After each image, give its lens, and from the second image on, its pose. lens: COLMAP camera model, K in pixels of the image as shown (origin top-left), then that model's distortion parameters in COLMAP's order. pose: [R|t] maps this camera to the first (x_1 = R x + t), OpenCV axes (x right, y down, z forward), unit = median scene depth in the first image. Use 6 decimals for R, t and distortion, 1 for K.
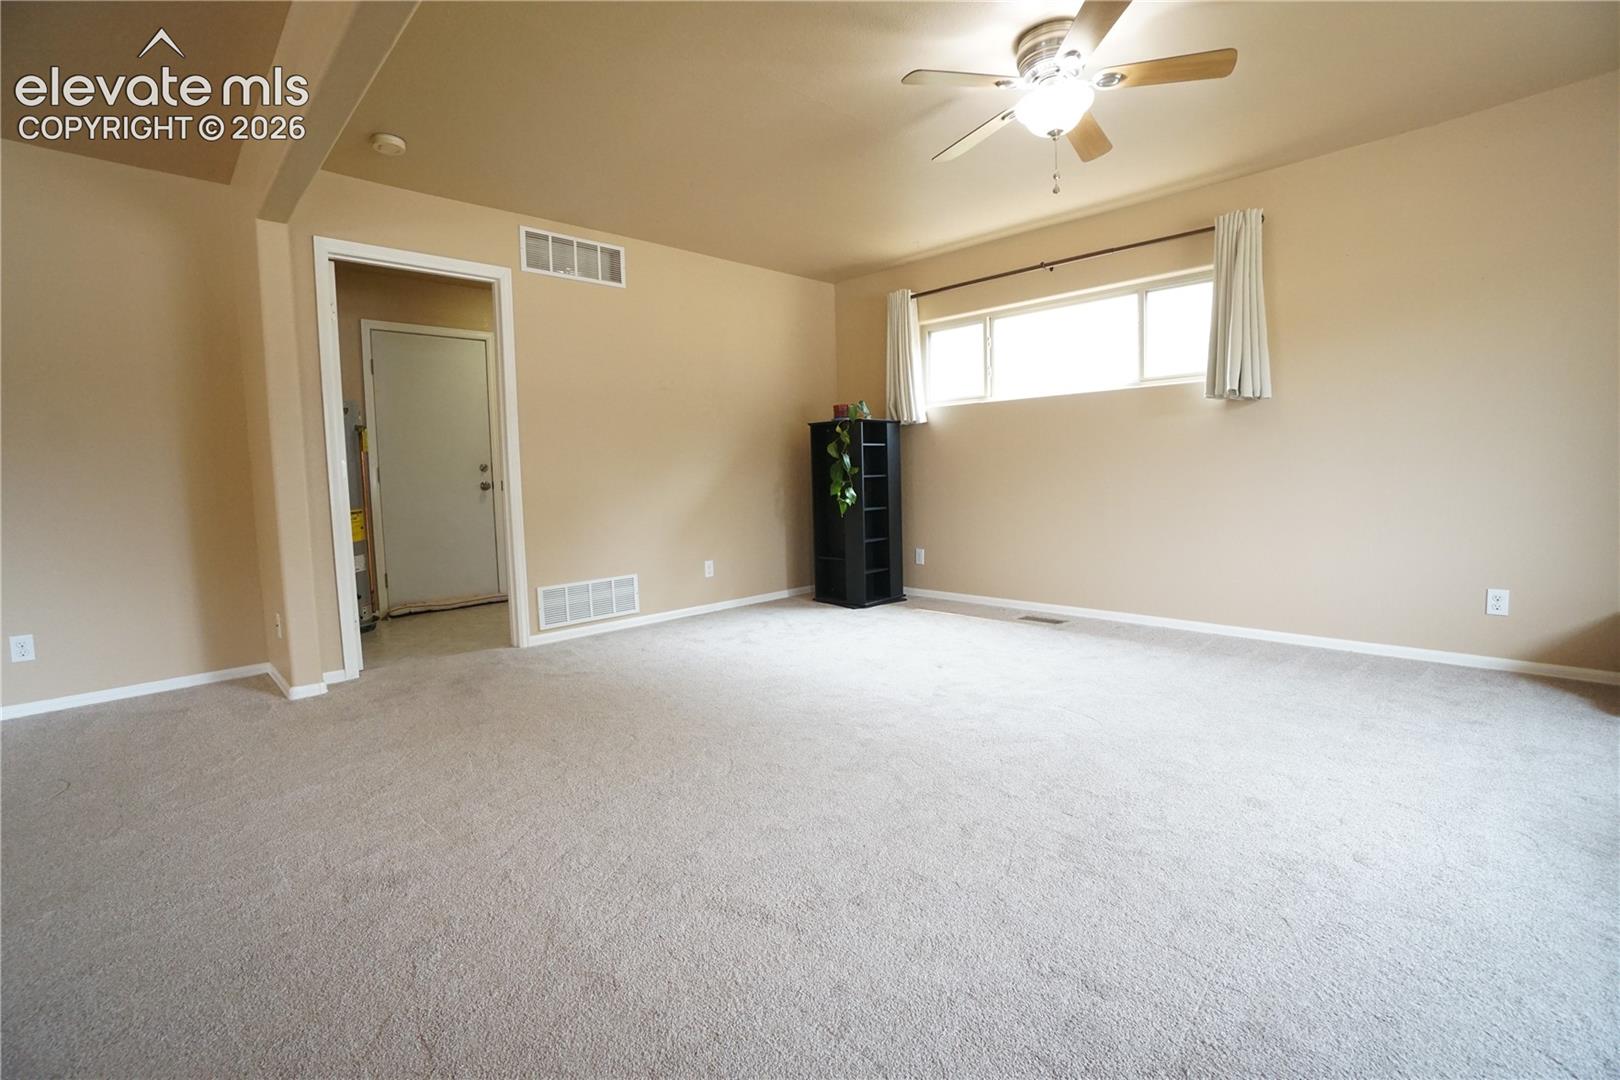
lens RADIAL K [[719.8, 0, 800.5], [0, 719.8, 532.6], [0, 0, 1]] dist [-0.043785, 0.000117]
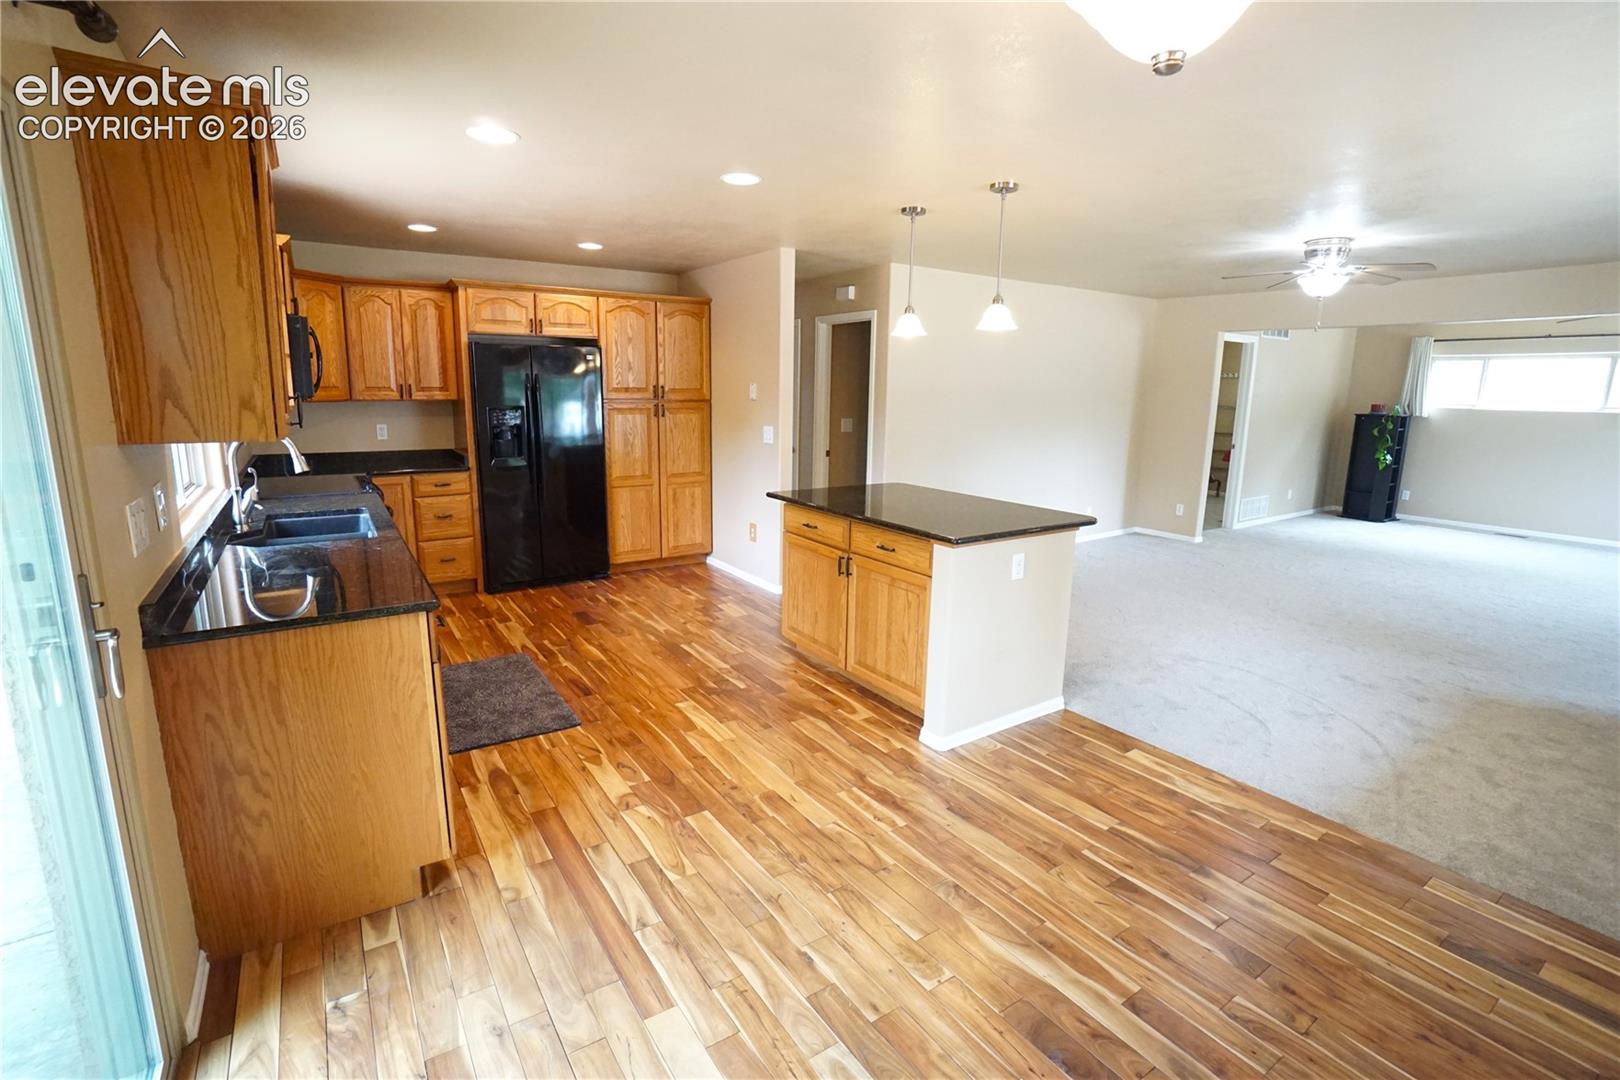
lens RADIAL K [[739.3, 0, 802.2], [0, 739.3, 534.2], [0, 0, 1]] dist [-0.066538, 0.023774]
pose [[0.982403, 0.074804, -0.171138, -1.079886], [-0.053966, 0.990897, 0.123331, -0.008159], [0.178806, -0.111926, 0.977497, -1.045691]]
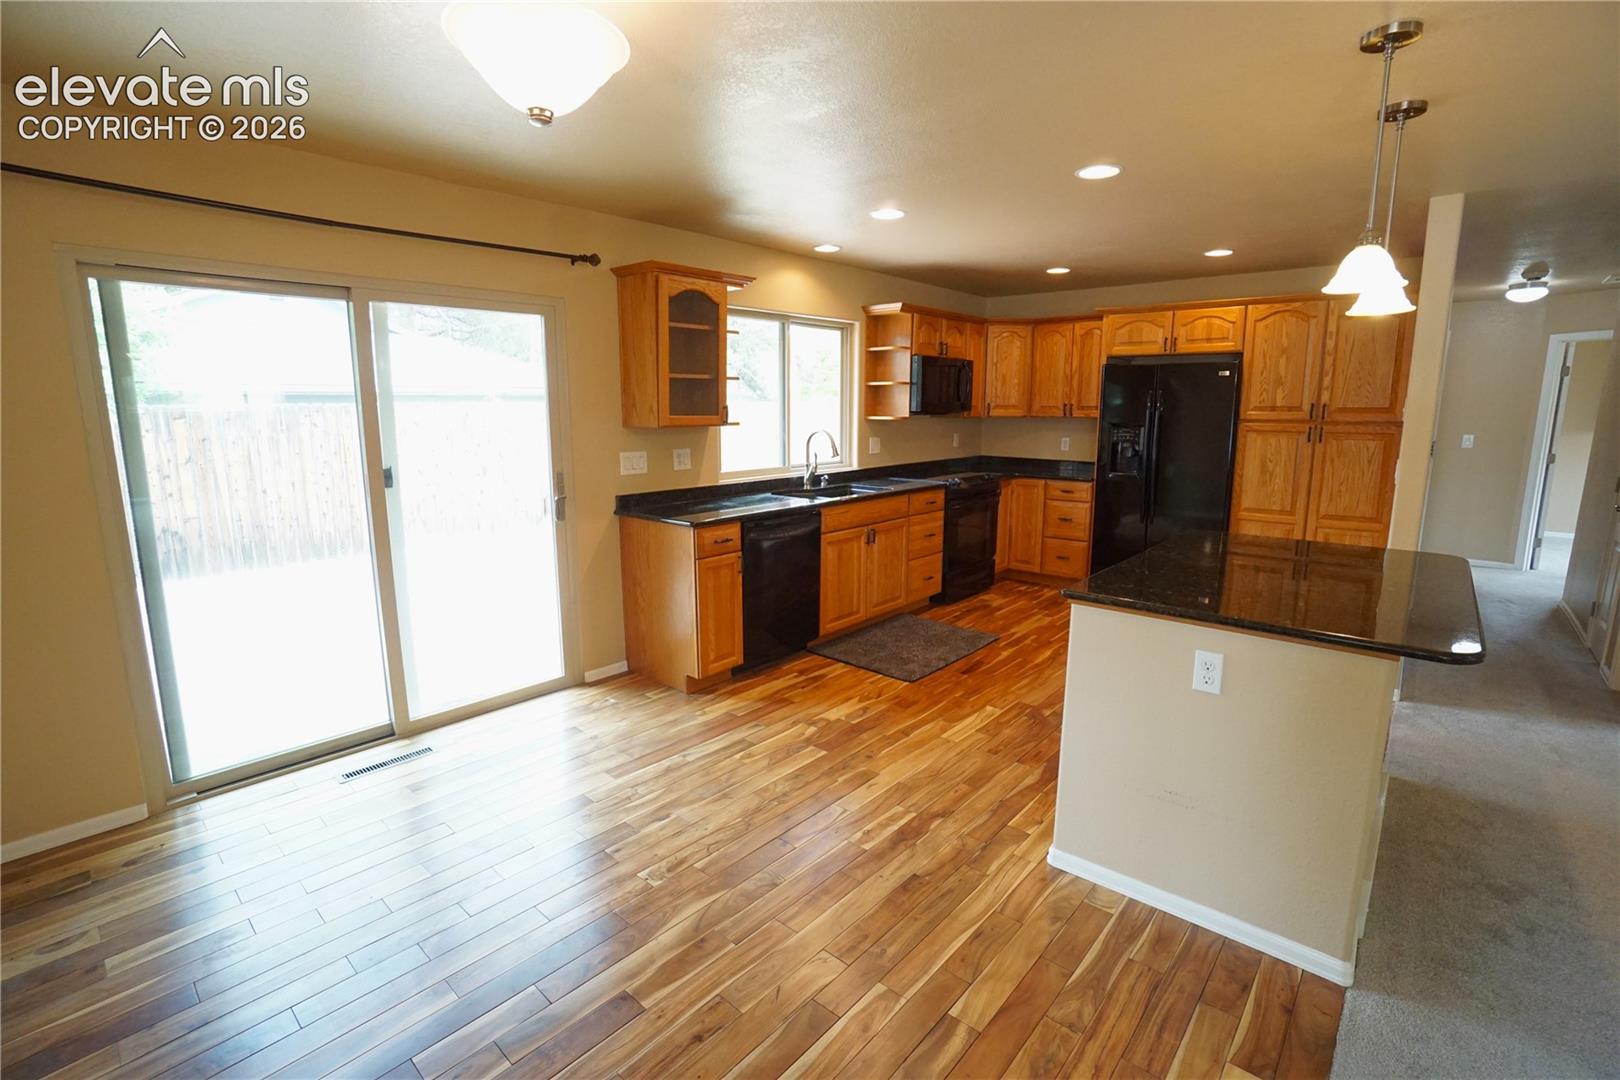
lens RADIAL K [[726.6, 0, 803.9], [0, 726.6, 532.0], [0, 0, 1]] dist [-0.063830, 0.021967]
pose [[0.071069, 0.192610, -0.978698, -0.615326], [-0.079276, 0.979166, 0.186946, -0.043961], [0.994316, 0.064301, 0.084858, -0.612144]]
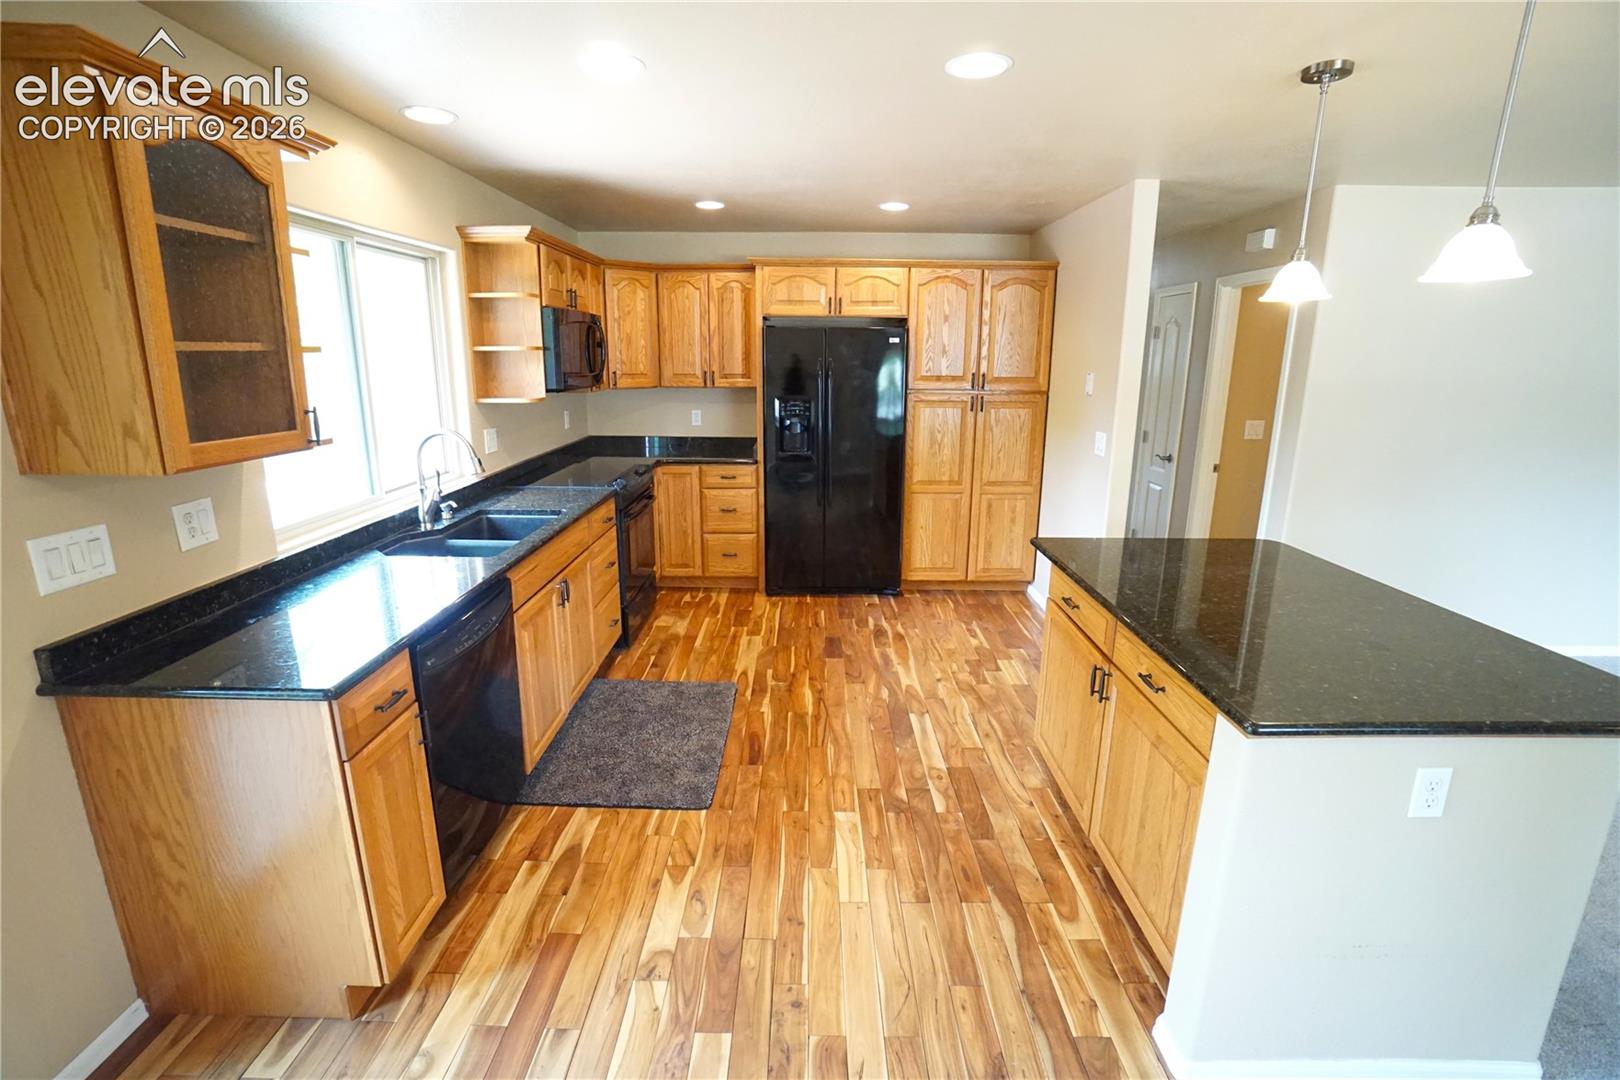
lens RADIAL K [[726.6, 0, 803.9], [0, 726.6, 532.0], [0, 0, 1]] dist [-0.063830, 0.021967]
pose [[0.711740, 0.193754, -0.675193, -1.006615], [-0.078693, 0.977149, 0.197451, -0.055001], [0.698021, -0.087401, 0.710723, -0.736534]]
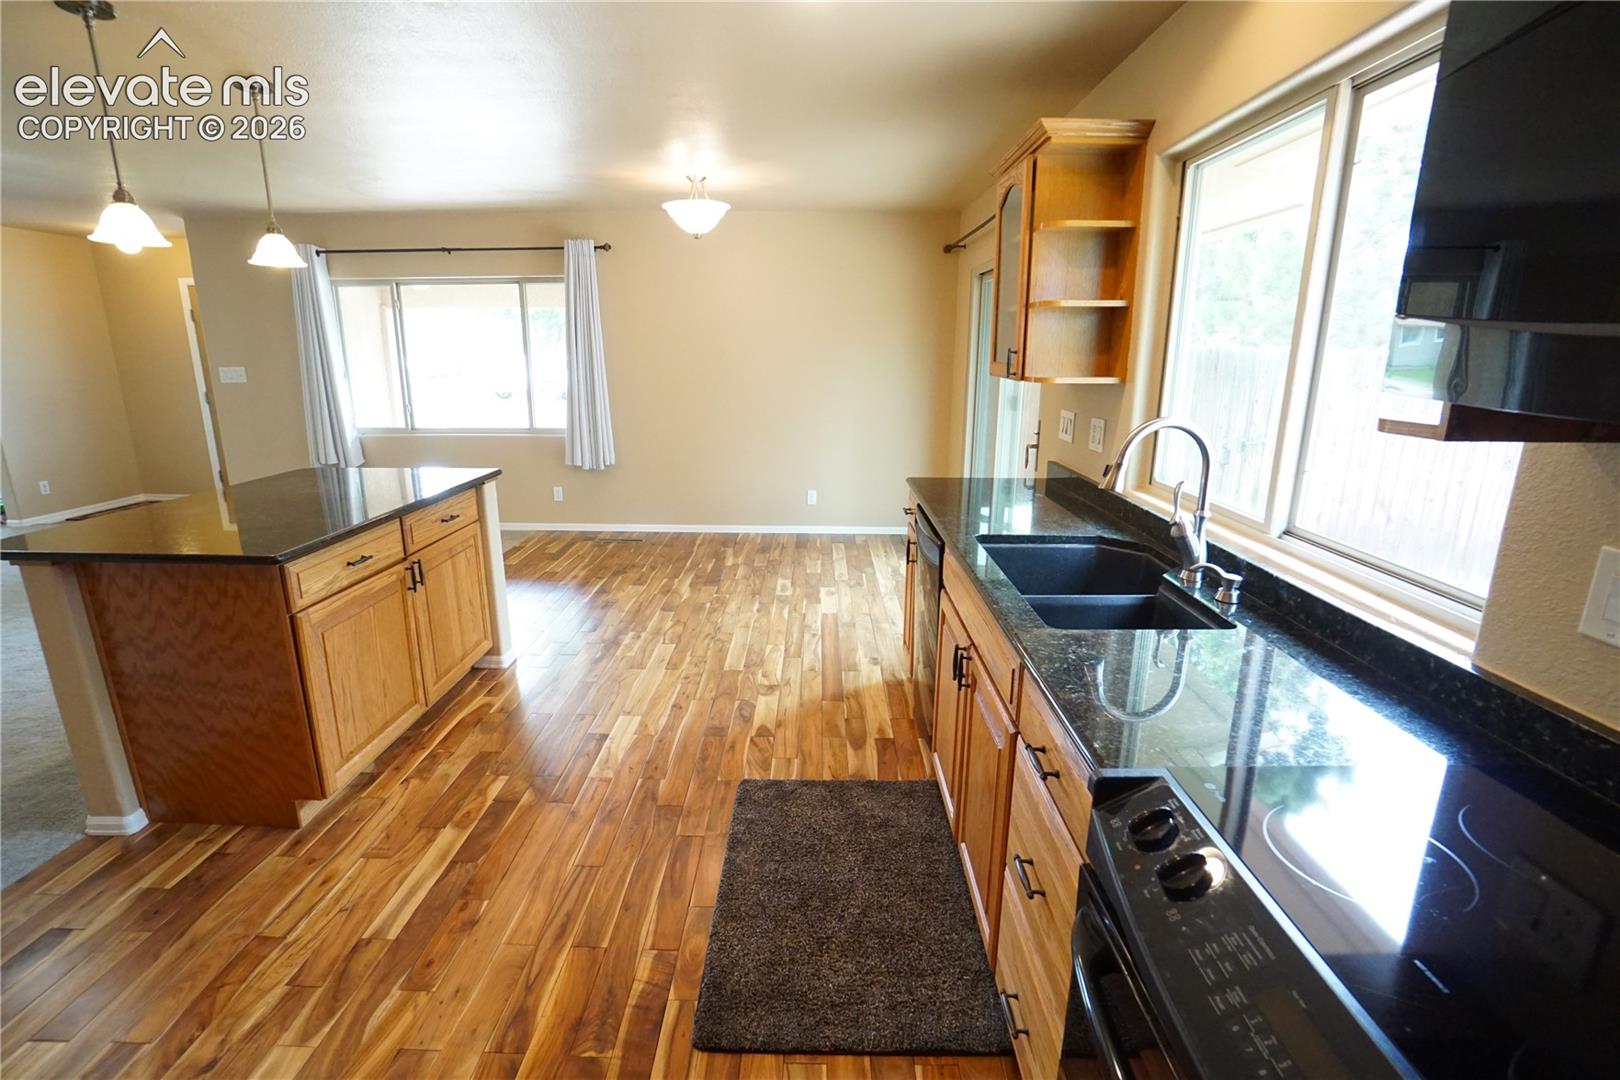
lens RADIAL K [[739.3, 0, 802.2], [0, 739.3, 534.2], [0, 0, 1]] dist [-0.066538, 0.023774]
pose [[-0.701605, -0.157011, 0.695053, -1.792979], [0.065969, 0.956920, 0.282757, -0.057572], [-0.709506, 0.244236, -0.661022, -0.113708]]
